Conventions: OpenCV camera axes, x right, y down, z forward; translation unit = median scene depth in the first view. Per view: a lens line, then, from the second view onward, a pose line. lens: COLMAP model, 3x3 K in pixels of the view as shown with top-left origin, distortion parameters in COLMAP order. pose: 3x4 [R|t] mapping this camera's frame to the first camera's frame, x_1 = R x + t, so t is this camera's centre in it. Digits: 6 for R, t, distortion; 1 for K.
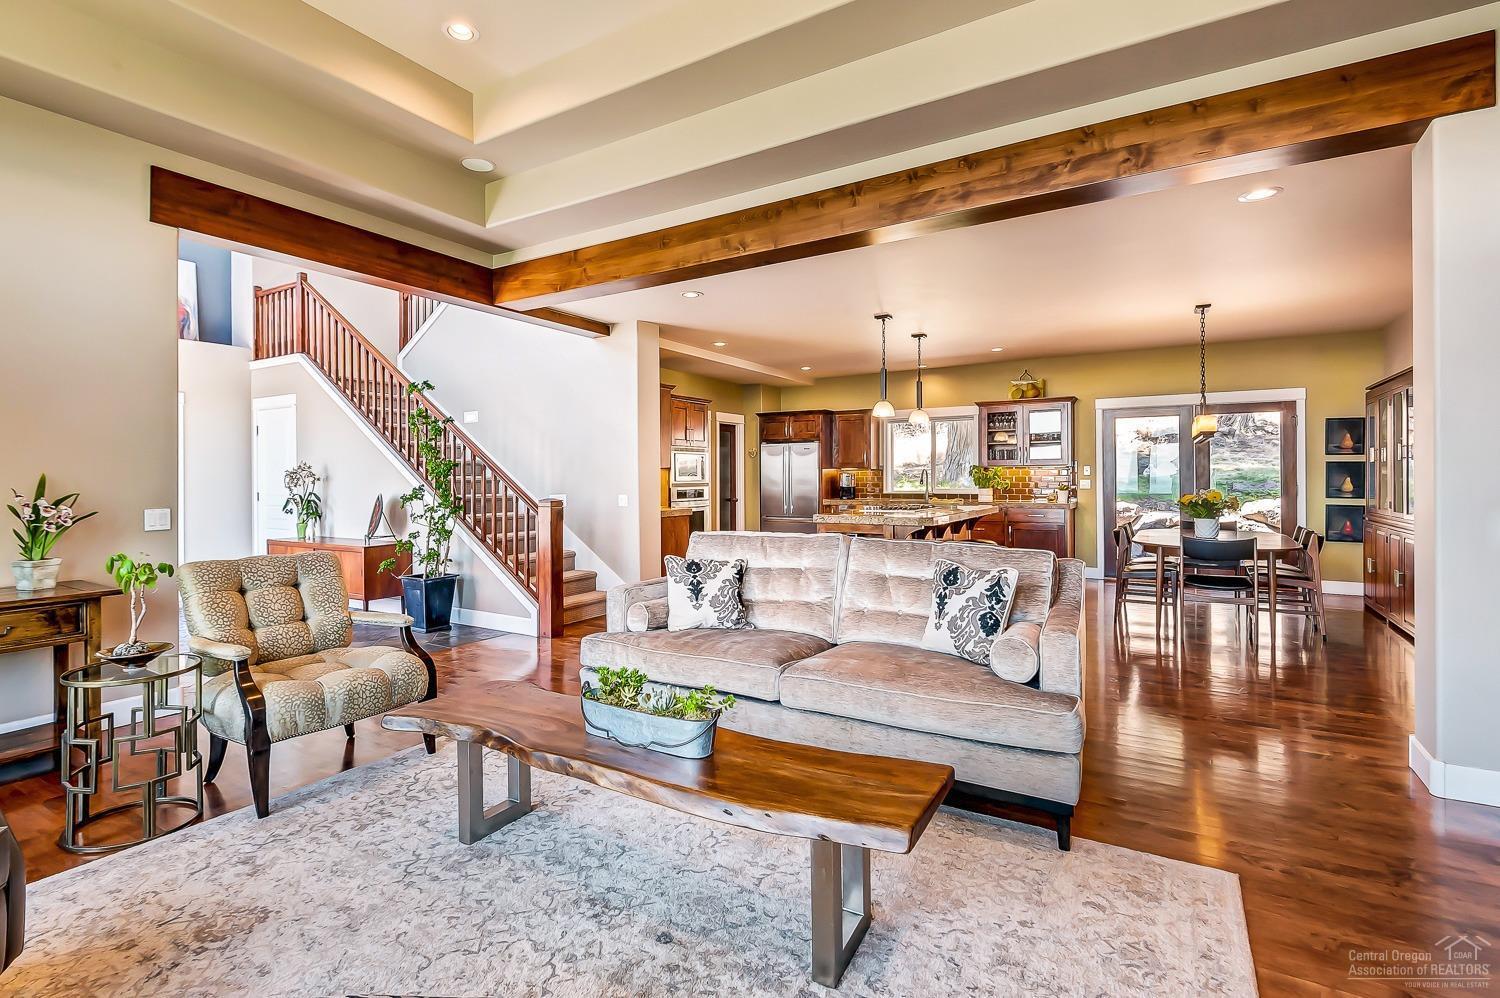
lens RADIAL K [[719.8, 0, 745.5], [0, 719.8, 476.9], [0, 0, 1]] dist [0.002679, 0.000090]
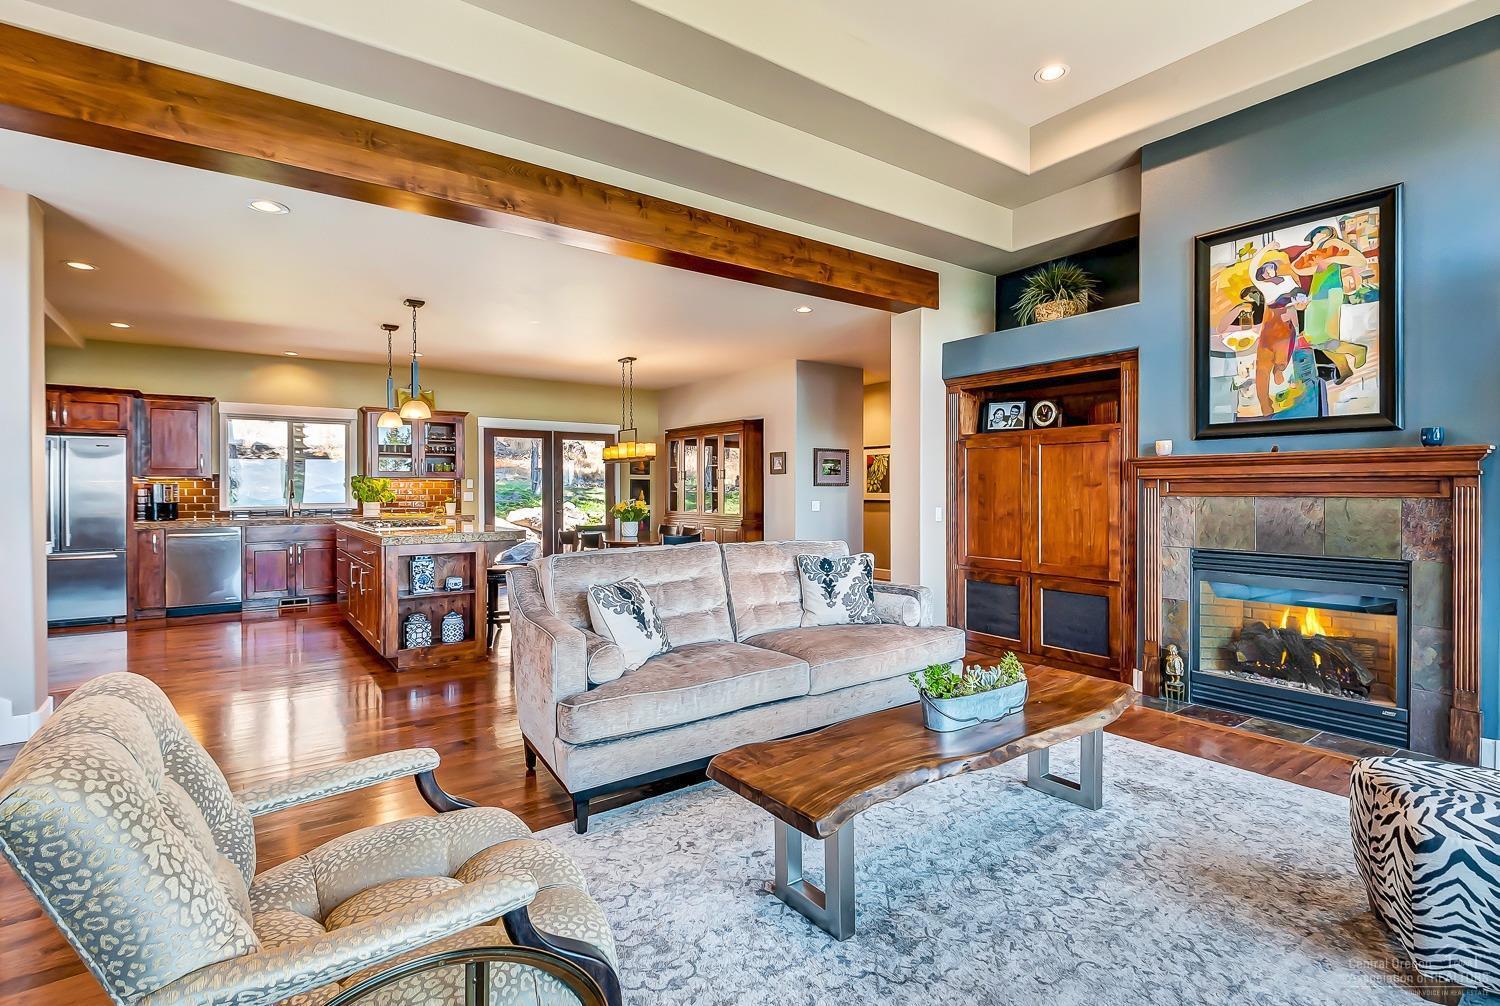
lens RADIAL K [[714.3, 0, 747.7], [0, 714.3, 490.6], [0, 0, 1]] dist [0.019687, -0.001103]
pose [[0.382288, 0.001674, 0.924042, -0.377555], [-0.000704, 0.999999, -0.001521, 0.002485], [-0.924043, -0.000069, 0.382289, 0.254270]]
